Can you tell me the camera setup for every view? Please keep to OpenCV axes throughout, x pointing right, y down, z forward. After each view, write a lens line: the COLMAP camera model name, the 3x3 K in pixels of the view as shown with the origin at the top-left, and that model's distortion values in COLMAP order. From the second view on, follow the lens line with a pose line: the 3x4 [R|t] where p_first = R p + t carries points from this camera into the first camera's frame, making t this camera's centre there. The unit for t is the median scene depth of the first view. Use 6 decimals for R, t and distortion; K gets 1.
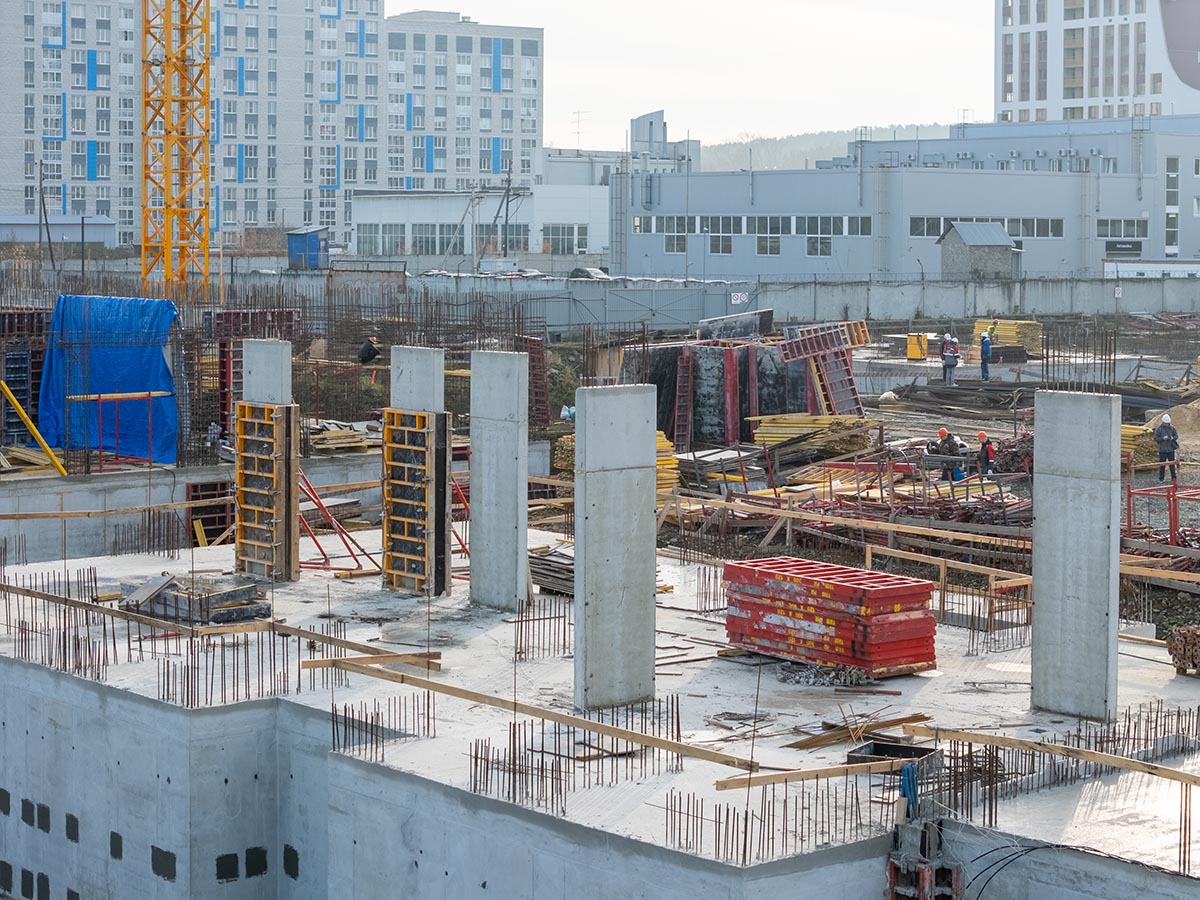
lens RADIAL K [[2380.0, 0, 600.0], [0, 2380.0, 450.0], [0, 0, 1]] dist [-0.137846, 0.355885]
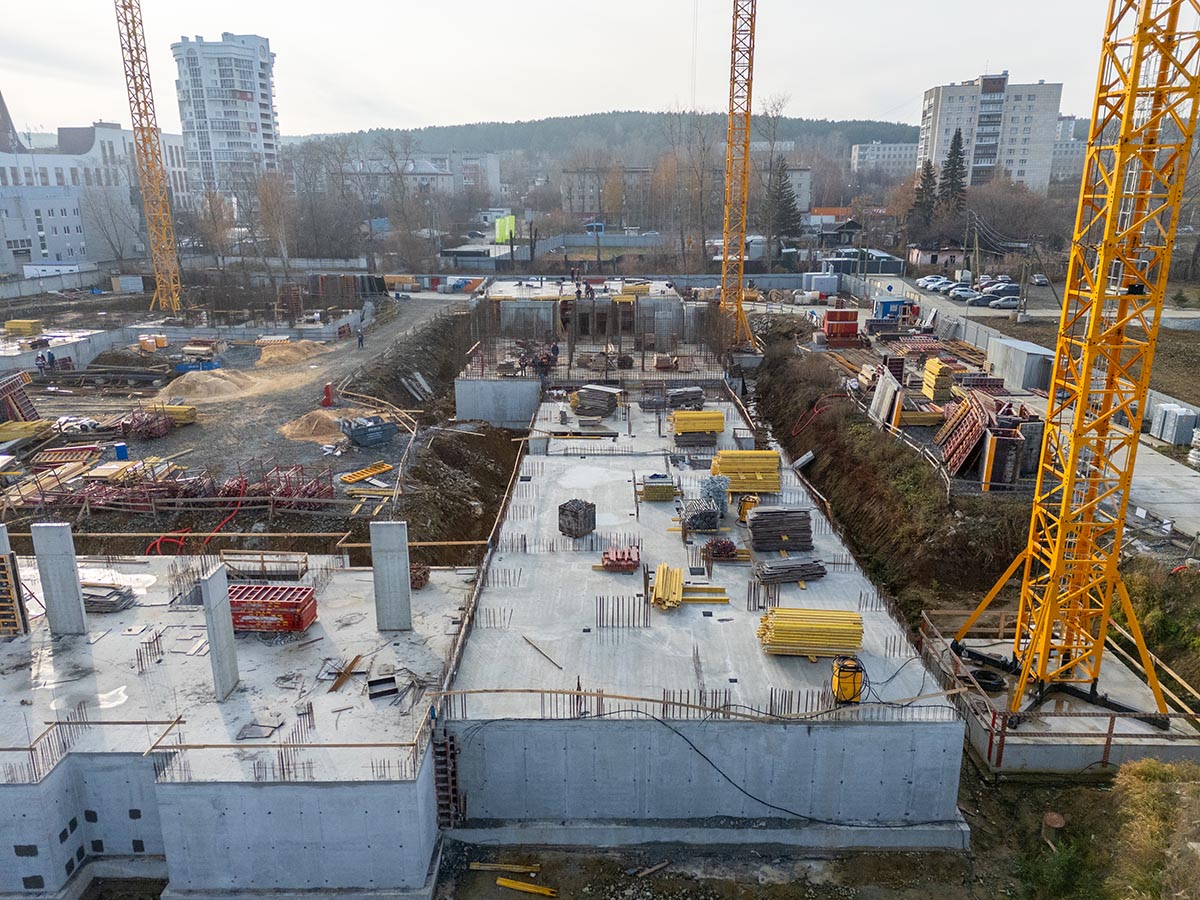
lens RADIAL K [[882.8, 0, 600.0], [0, 882.8, 450.0], [0, 0, 1]] dist [0.001349, 0.005005]
pose [[0.659406, -0.219879, 0.718914, -0.306114], [0.075146, 0.970762, 0.227980, -0.279101], [-0.748022, -0.096308, 0.656649, 0.140044]]
